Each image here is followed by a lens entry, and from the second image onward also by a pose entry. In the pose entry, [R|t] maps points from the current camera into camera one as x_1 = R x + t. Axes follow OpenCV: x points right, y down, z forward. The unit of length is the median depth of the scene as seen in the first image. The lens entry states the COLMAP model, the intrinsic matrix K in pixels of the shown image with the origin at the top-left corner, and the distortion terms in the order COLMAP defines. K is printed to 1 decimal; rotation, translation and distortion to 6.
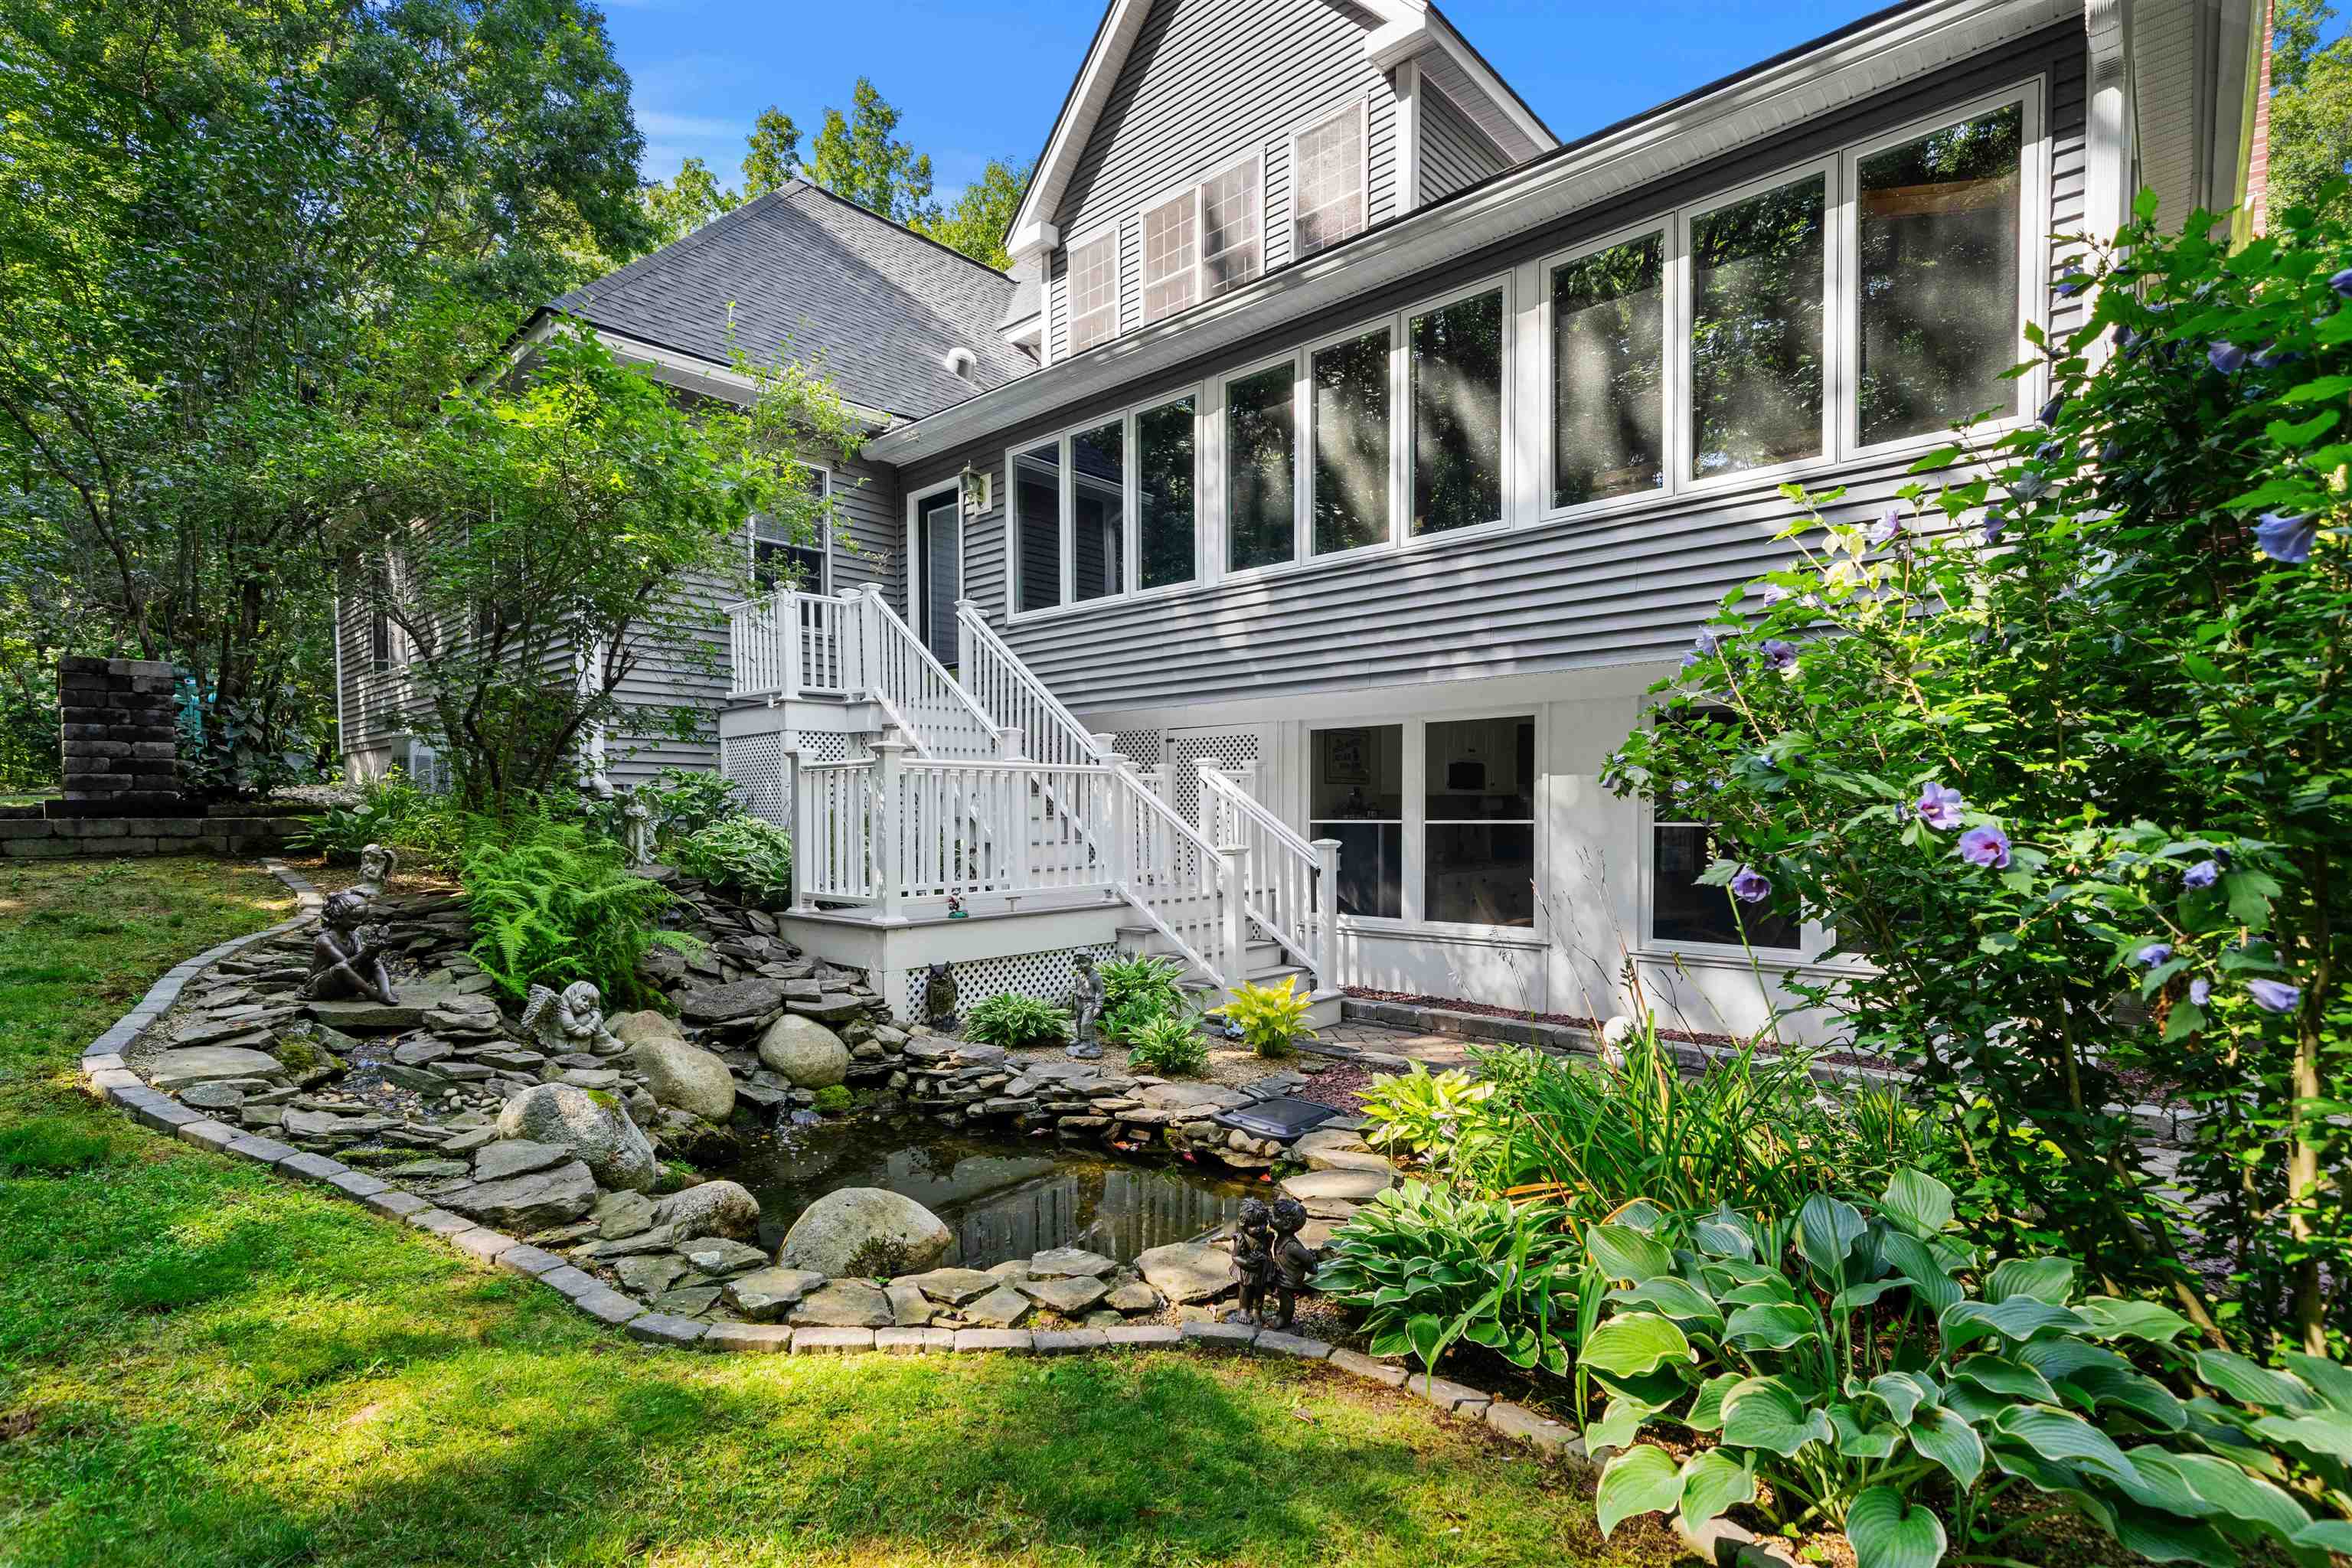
lens RADIAL K [[1088.6, 0, 1177.6], [0, 1088.6, 800.1], [0, 0, 1]] dist [-0.003316, -0.000127]
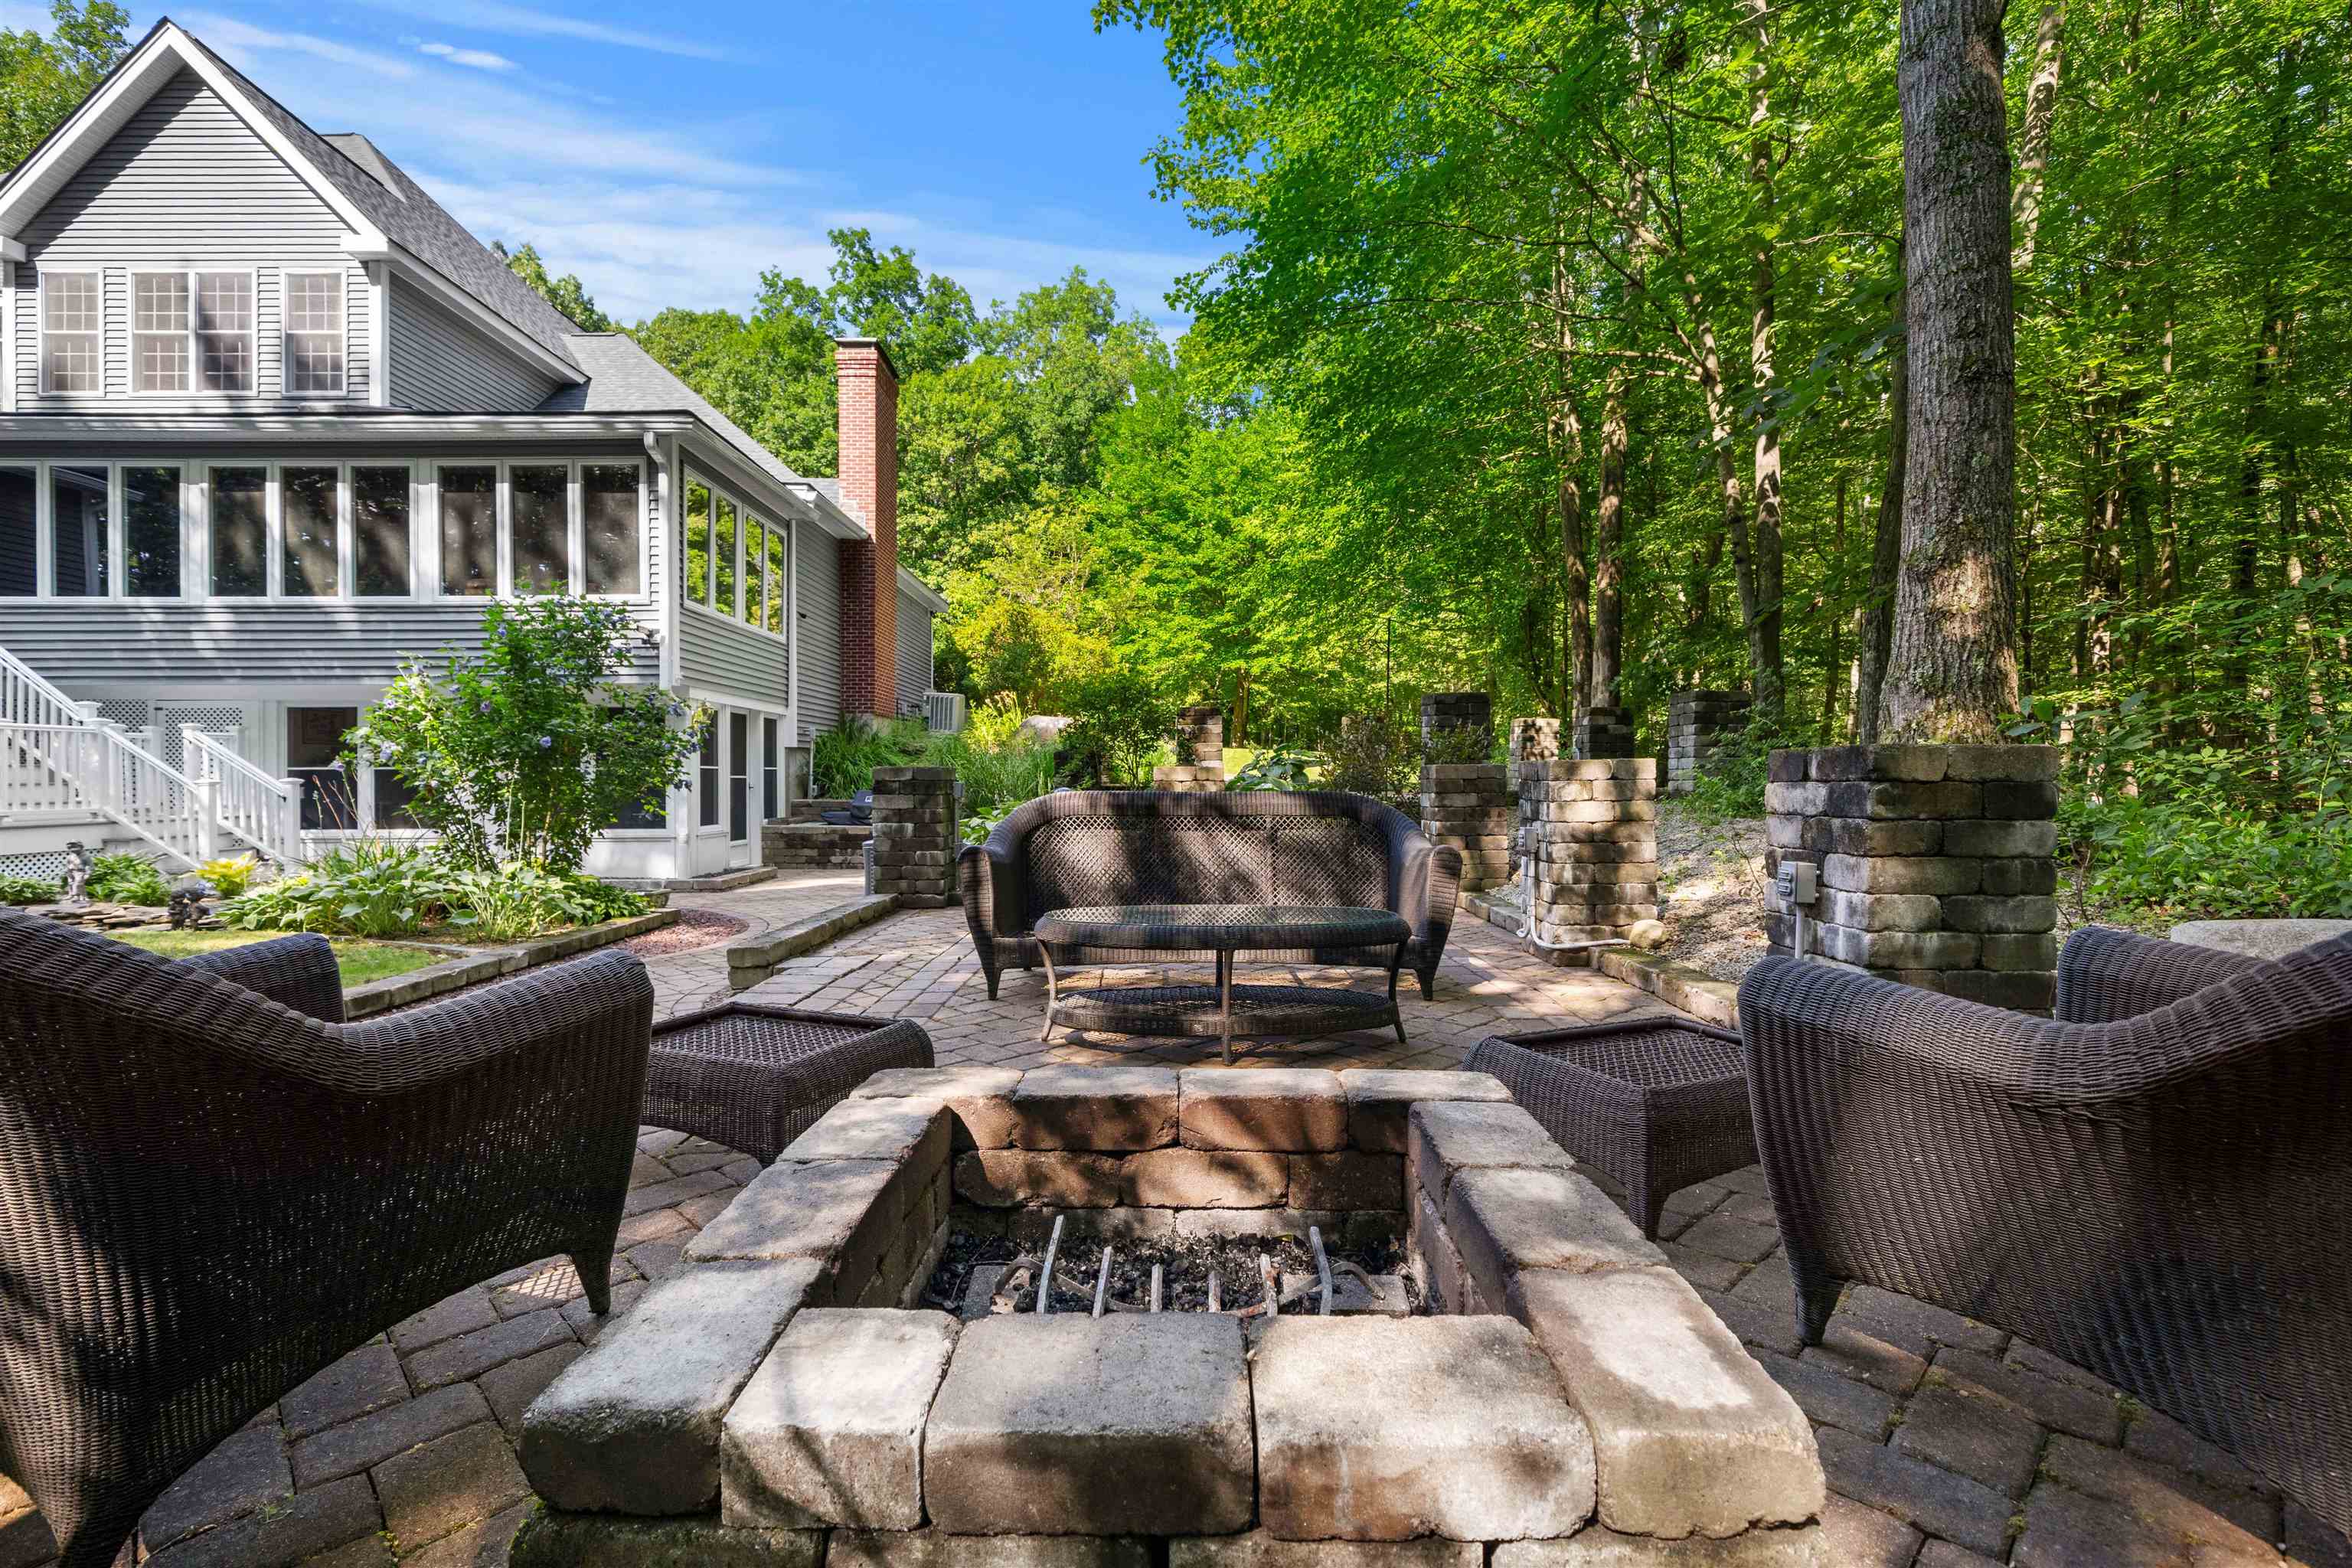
lens RADIAL K [[1052.2, 0, 1164.6], [0, 1052.2, 781.0], [0, 0, 1]] dist [-0.000355, 0.000831]
pose [[0.737881, 0.000788, 0.674931, 0.039088], [-0.007410, 0.999948, 0.006935, 0.019198], [-0.674891, -0.010118, 0.737848, -0.938068]]
